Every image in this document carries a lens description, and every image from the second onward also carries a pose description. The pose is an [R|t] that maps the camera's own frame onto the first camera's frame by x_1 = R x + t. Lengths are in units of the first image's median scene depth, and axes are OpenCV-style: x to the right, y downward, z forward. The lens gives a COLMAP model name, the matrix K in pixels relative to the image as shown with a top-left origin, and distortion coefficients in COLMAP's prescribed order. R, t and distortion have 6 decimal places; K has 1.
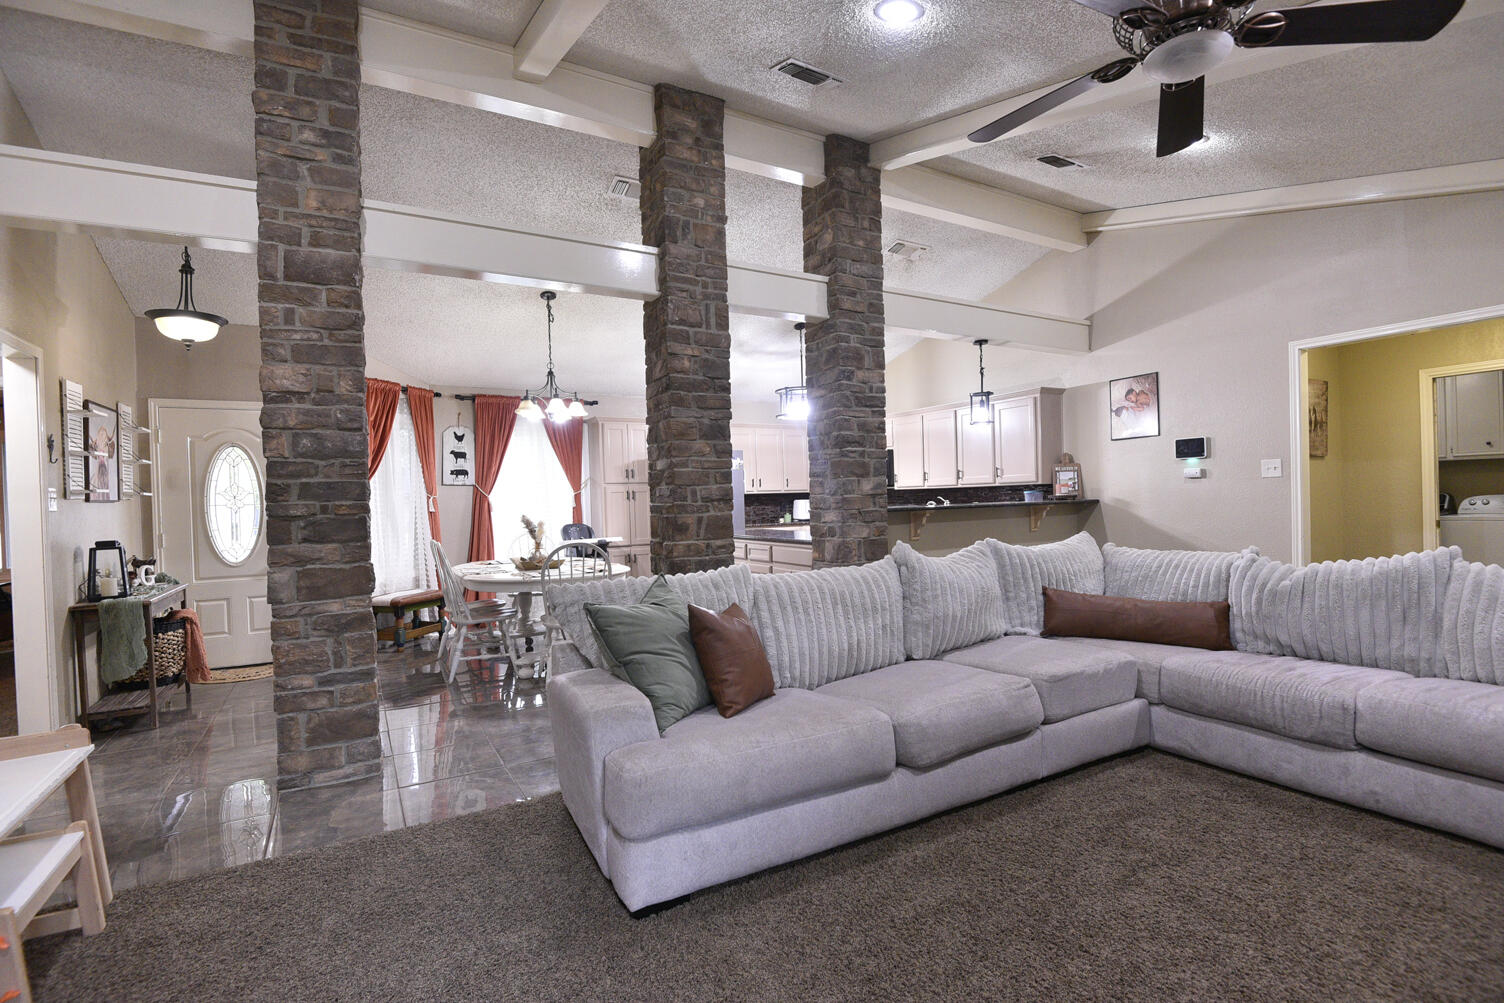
lens RADIAL K [[693.6, 0, 752.8], [0, 693.6, 508.1], [0, 0, 1]] dist [-0.012765, -0.005581]
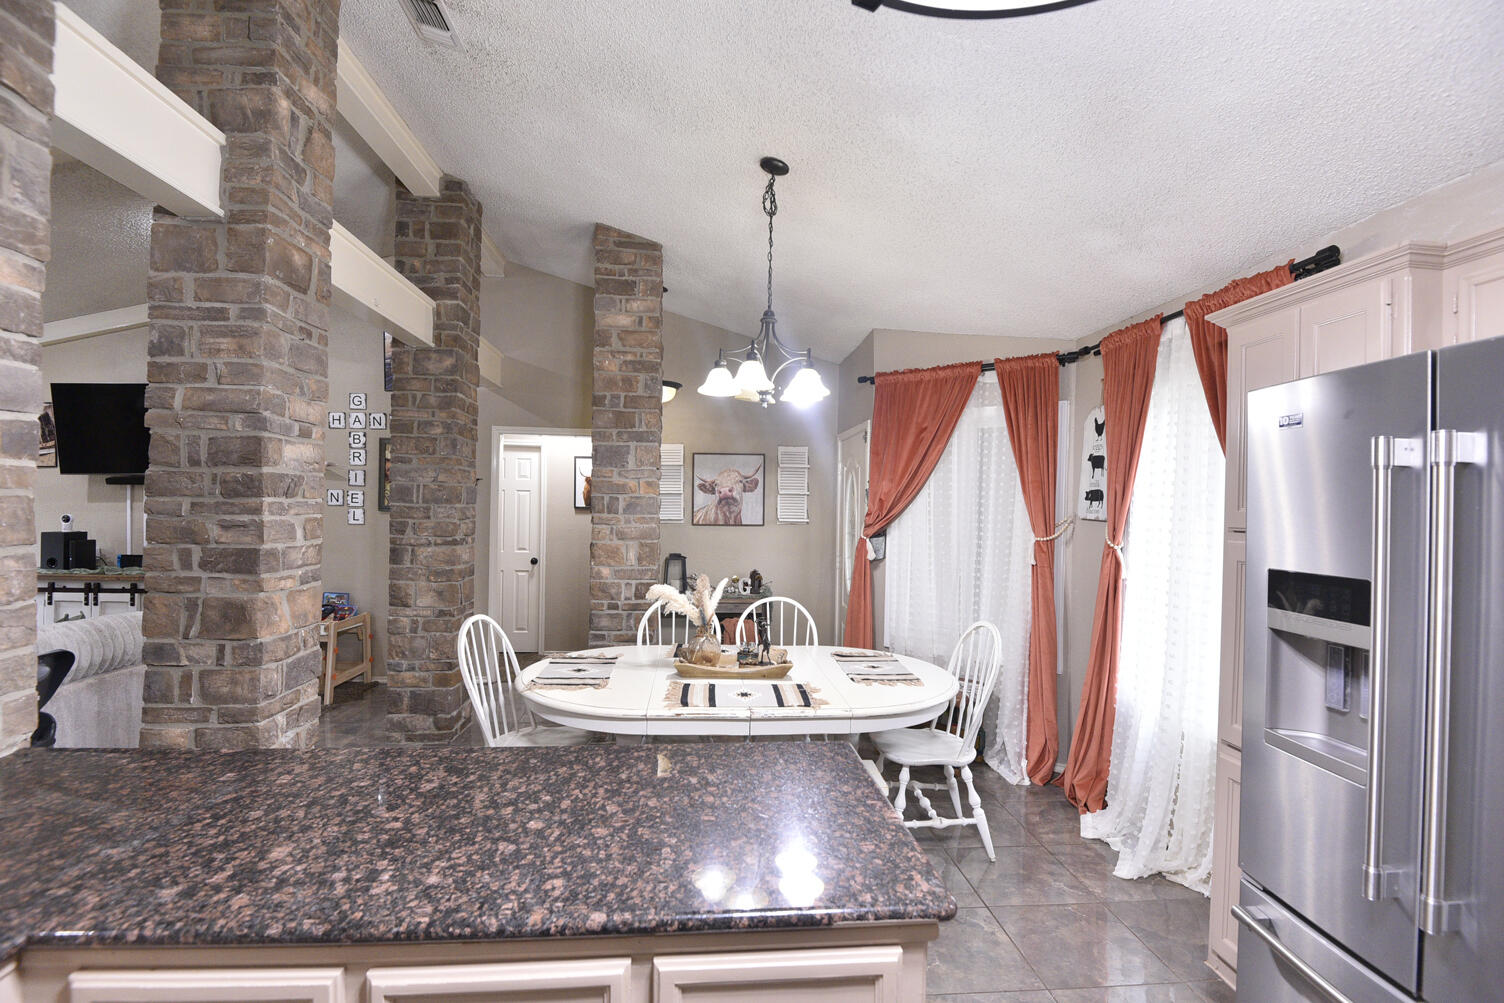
lens RADIAL K [[693.6, 0, 756.5], [0, 693.6, 509.2], [0, 0, 1]] dist [-0.012765, -0.005581]
pose [[-0.427771, 0.021171, -0.903639, 0.187596], [-0.020527, 0.999240, 0.033128, -0.065644], [0.903654, 0.032720, -0.427011, 1.221308]]
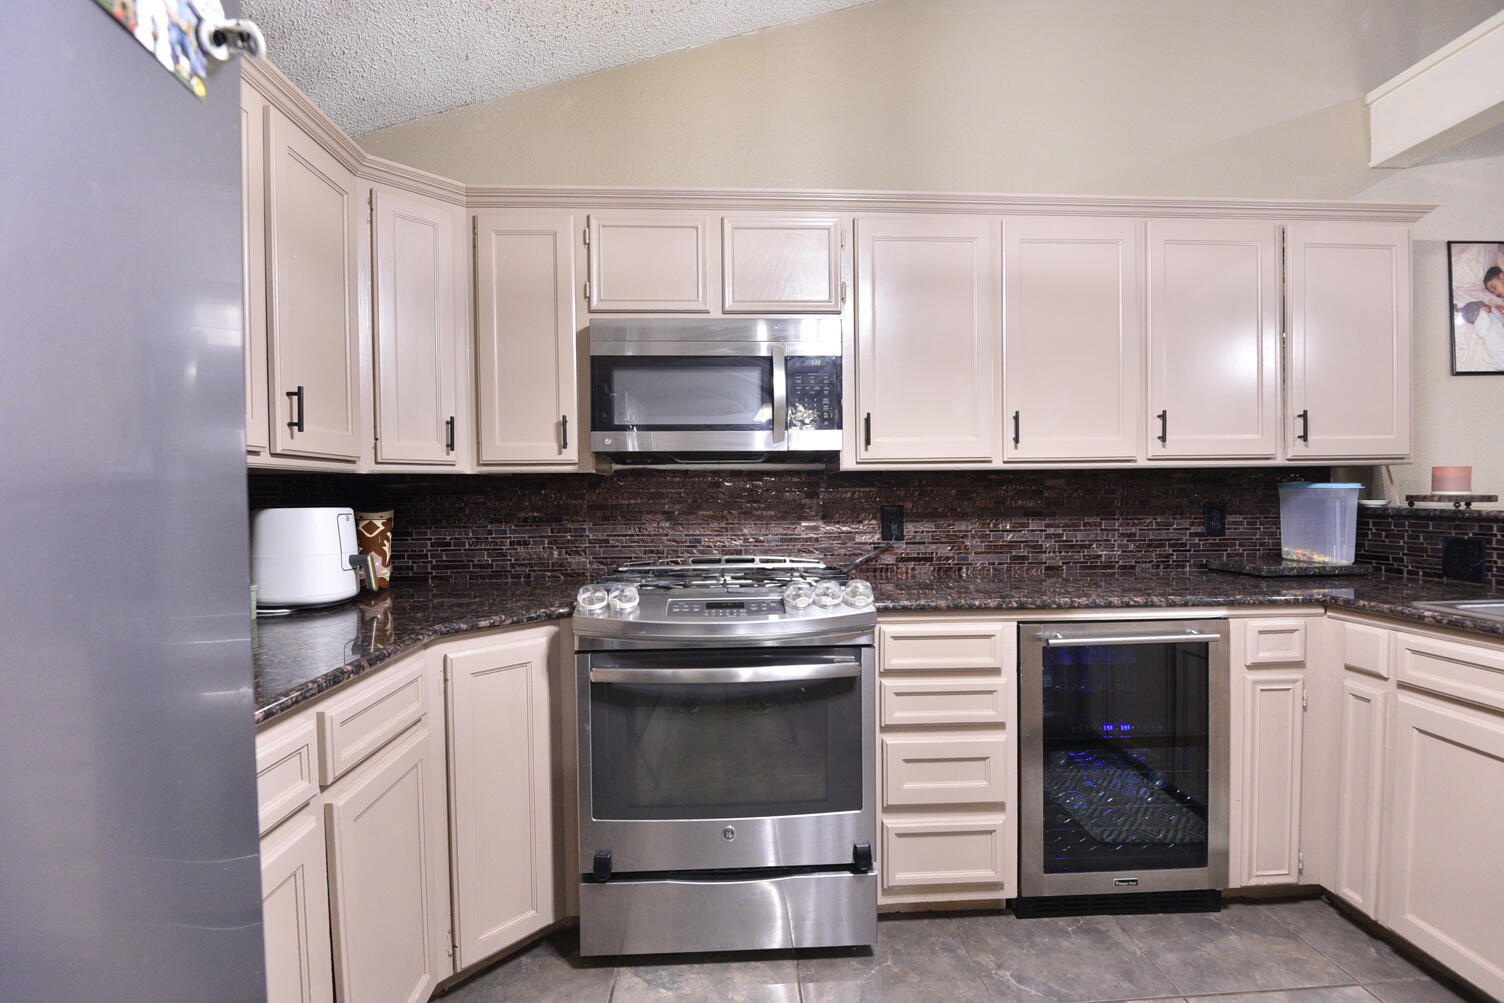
lens RADIAL K [[693.6, 0, 756.9], [0, 693.6, 508.9], [0, 0, 1]] dist [-0.012765, -0.005581]
pose [[0.455396, 0.000116, 0.890289, -0.080743], [0.012911, 0.999894, -0.006735, -0.013639], [-0.890195, 0.014561, 0.455346, 1.234145]]
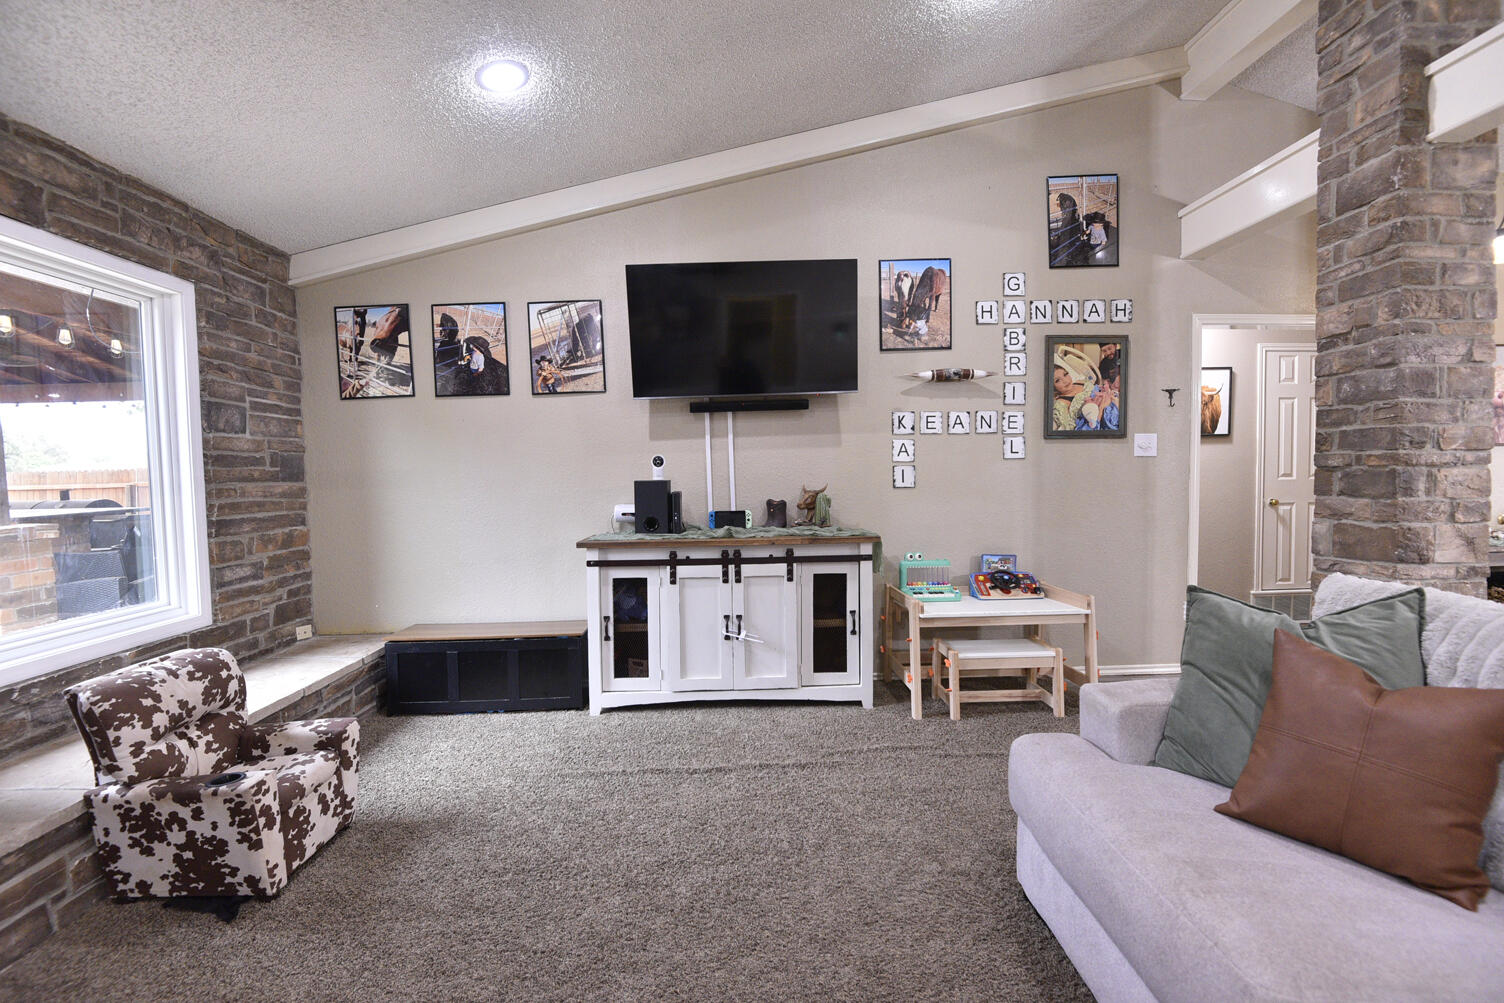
lens RADIAL K [[693.6, 0, 752.9], [0, 693.6, 508.7], [0, 0, 1]] dist [-0.012765, -0.005581]
pose [[-0.465736, 0.078511, -0.881434, 0.291501], [0.016766, 0.996661, 0.079915, -0.010368], [0.884765, 0.022441, -0.465497, 0.388506]]
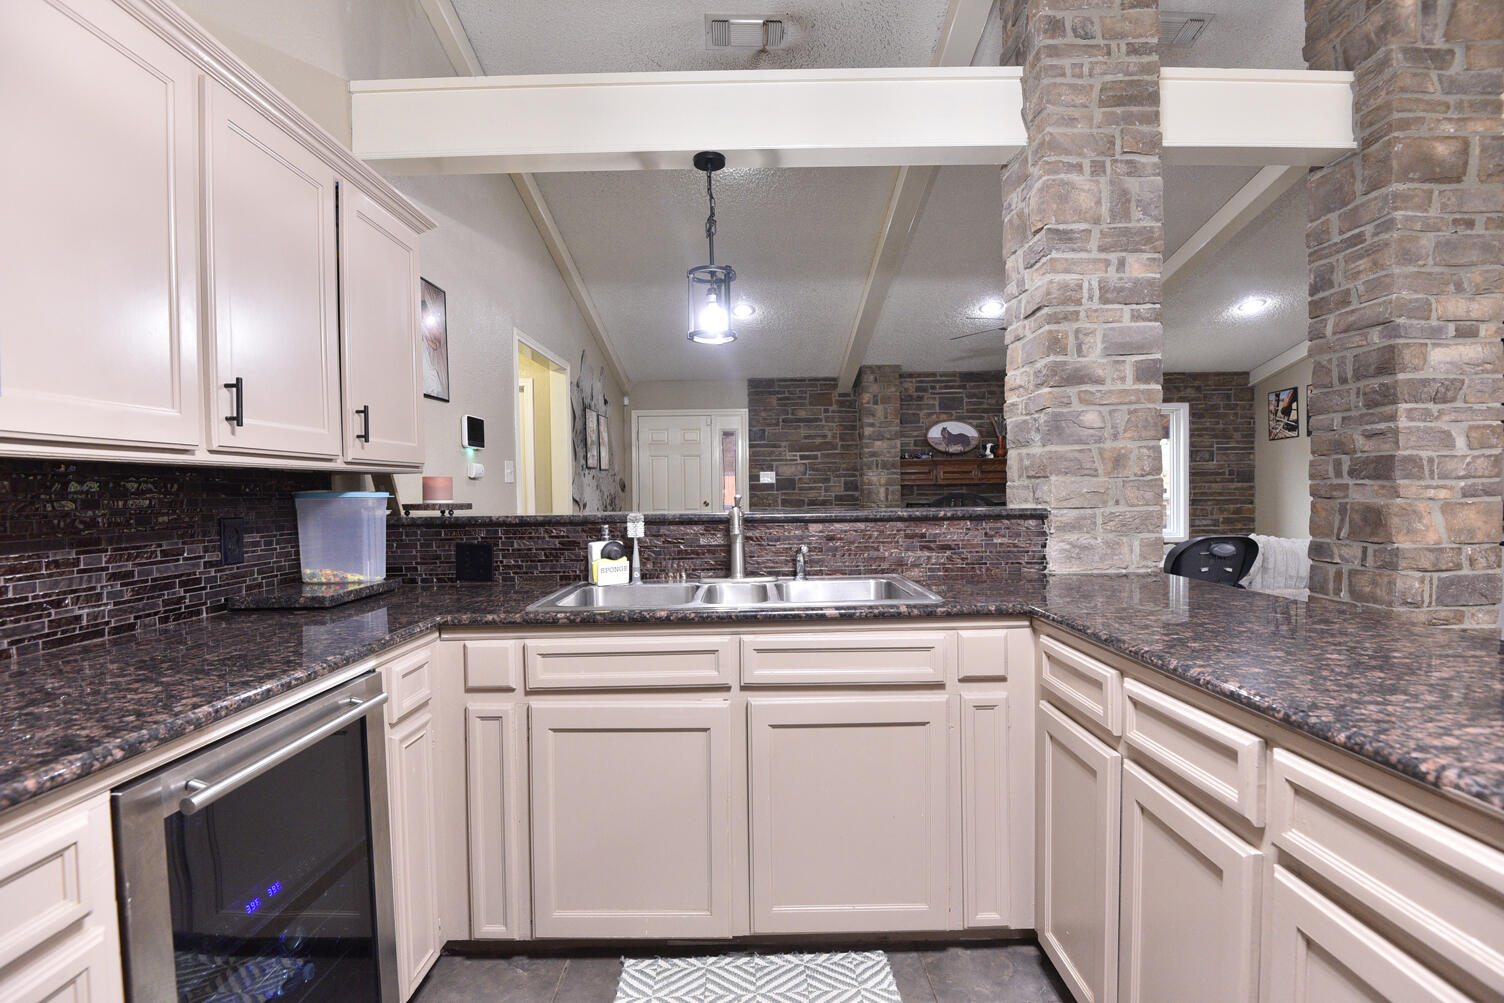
lens RADIAL K [[693.6, 0, 754.2], [0, 693.6, 509.1], [0, 0, 1]] dist [-0.012765, -0.005581]
pose [[-0.866437, 0.025674, 0.498626, 0.076560], [0.044999, 0.998628, 0.026773, -0.018584], [-0.497255, 0.045635, -0.866403, 1.331093]]
